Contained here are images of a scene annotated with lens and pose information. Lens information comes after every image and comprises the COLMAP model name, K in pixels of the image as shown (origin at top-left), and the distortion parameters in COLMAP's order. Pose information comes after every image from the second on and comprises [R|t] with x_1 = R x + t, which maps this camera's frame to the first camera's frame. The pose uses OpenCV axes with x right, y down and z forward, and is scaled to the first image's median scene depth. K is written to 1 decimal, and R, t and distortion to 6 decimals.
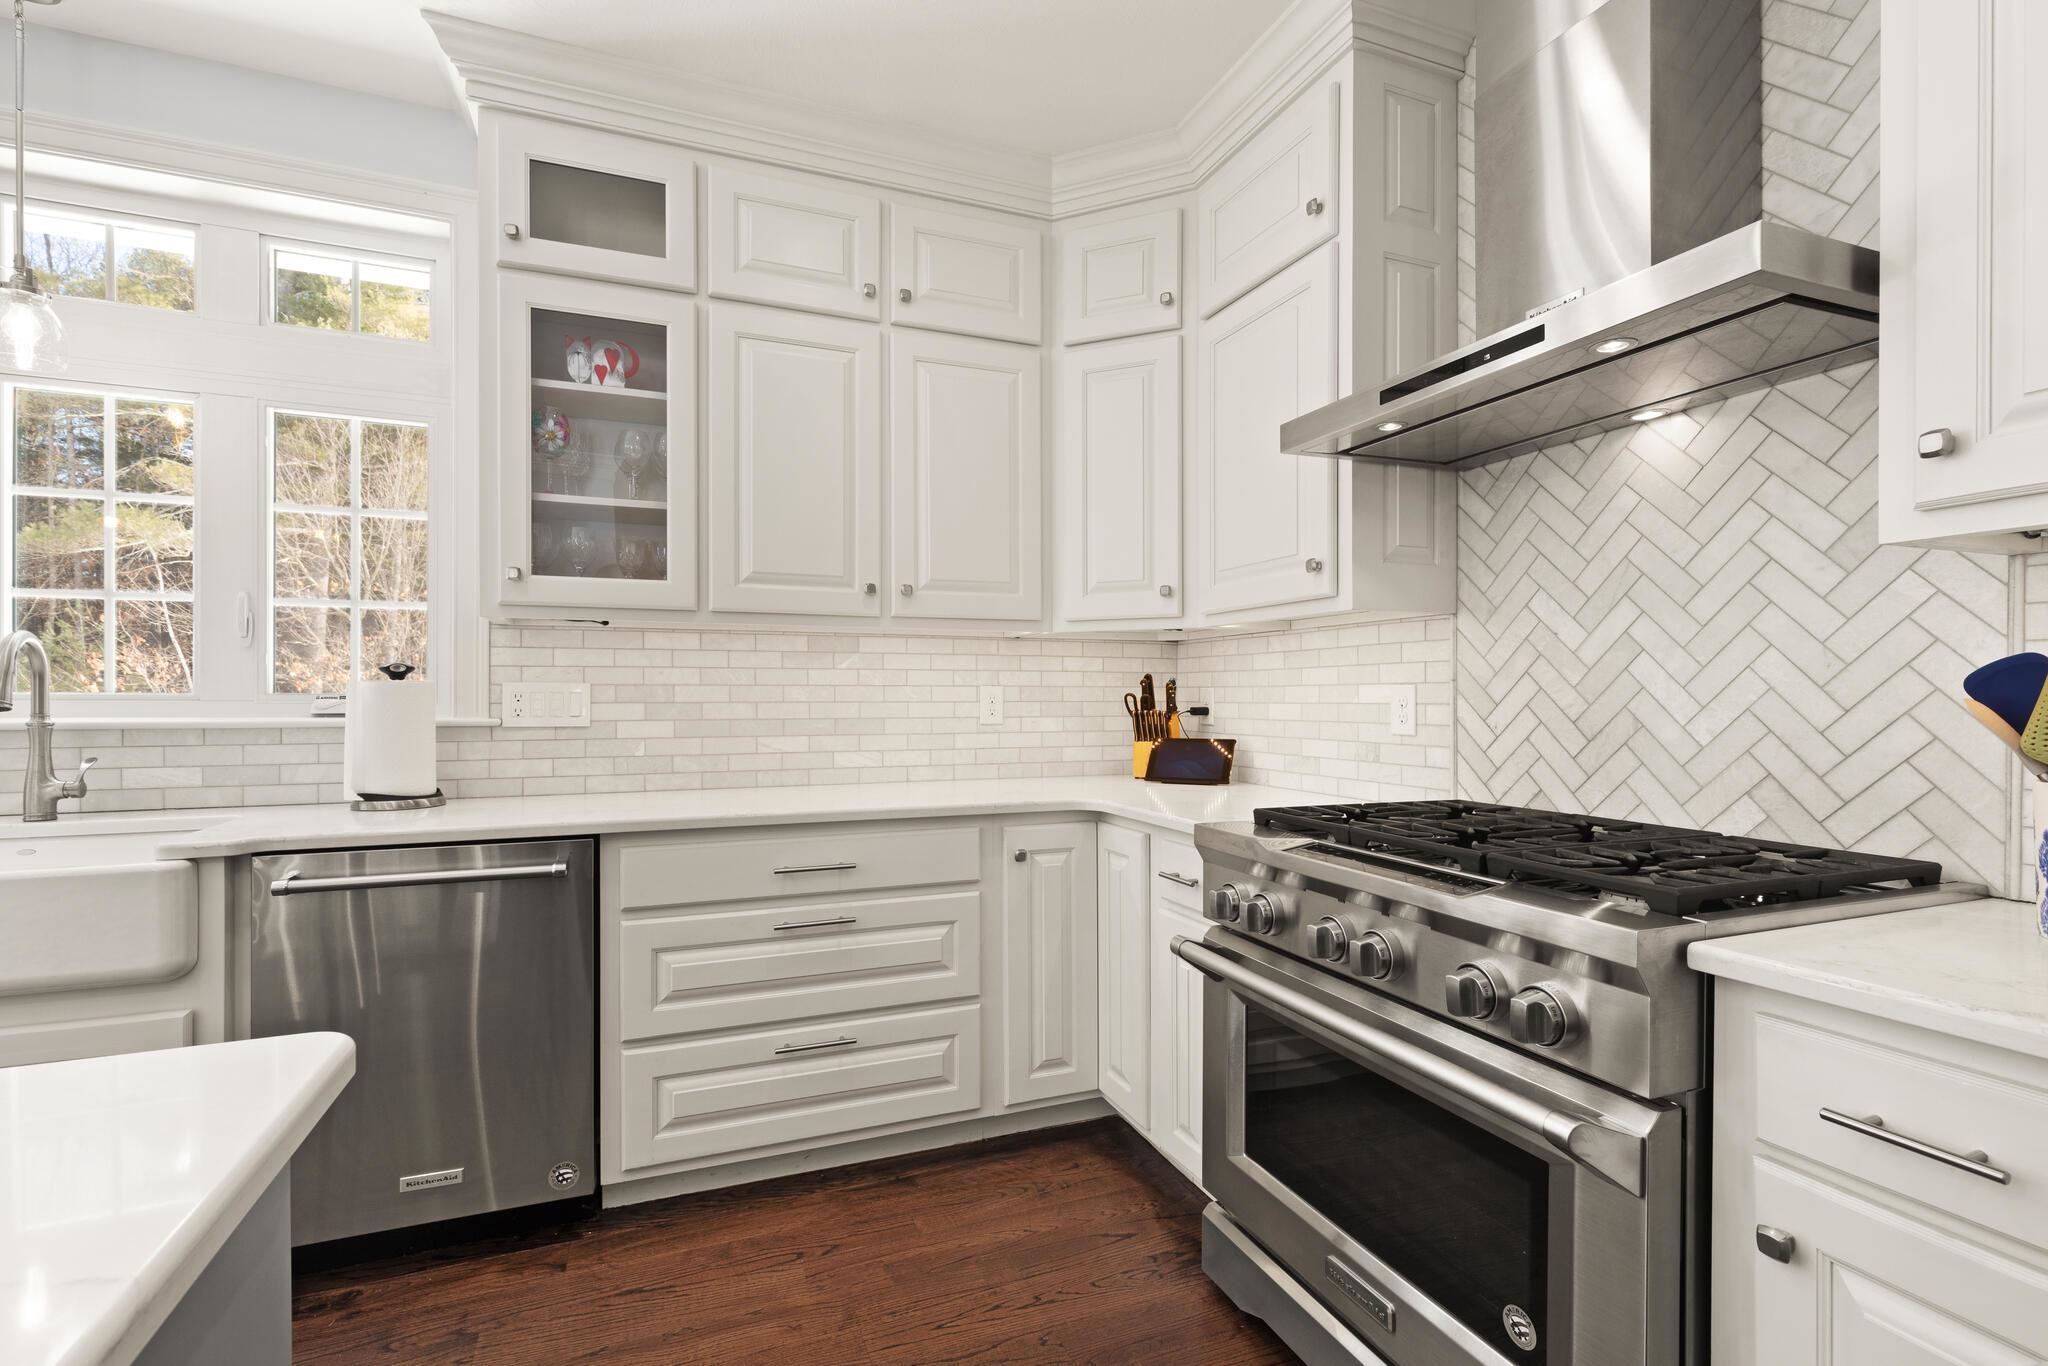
lens RADIAL K [[945.0, 0, 1021.6], [0, 945.0, 694.7], [0, 0, 1]] dist [0.011709, -0.002729]
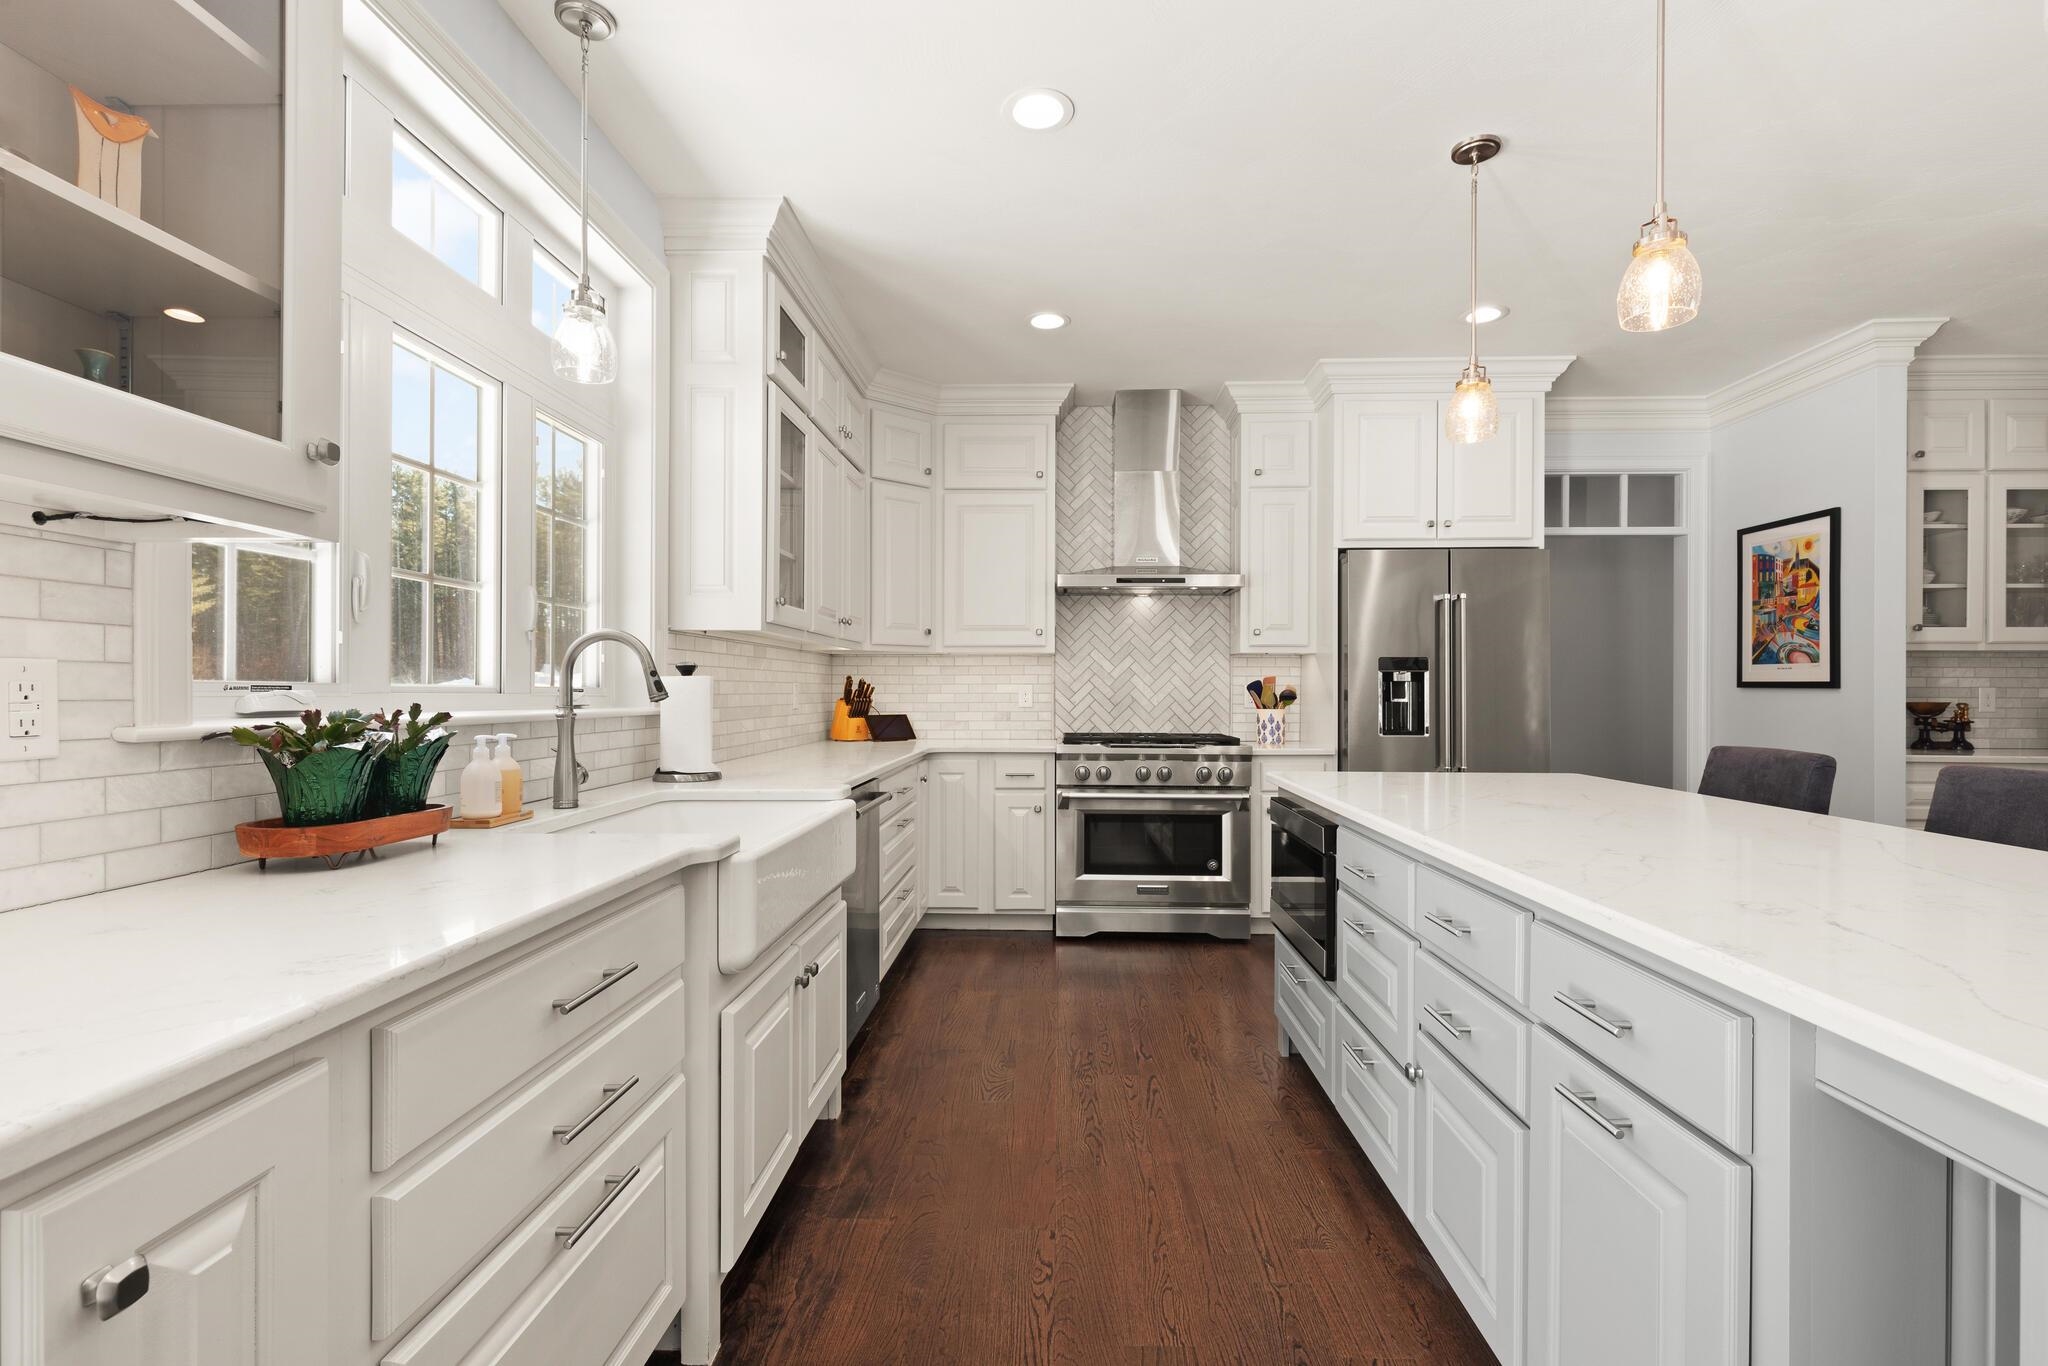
lens RADIAL K [[945.0, 0, 1031.3], [0, 945.0, 683.5], [0, 0, 1]] dist [0.011709, -0.002729]
pose [[0.399605, 0.007029, 0.916660, -1.560794], [-0.001312, 0.999974, -0.007096, 0.002060], [-0.916686, 0.001633, 0.399604, 0.102122]]
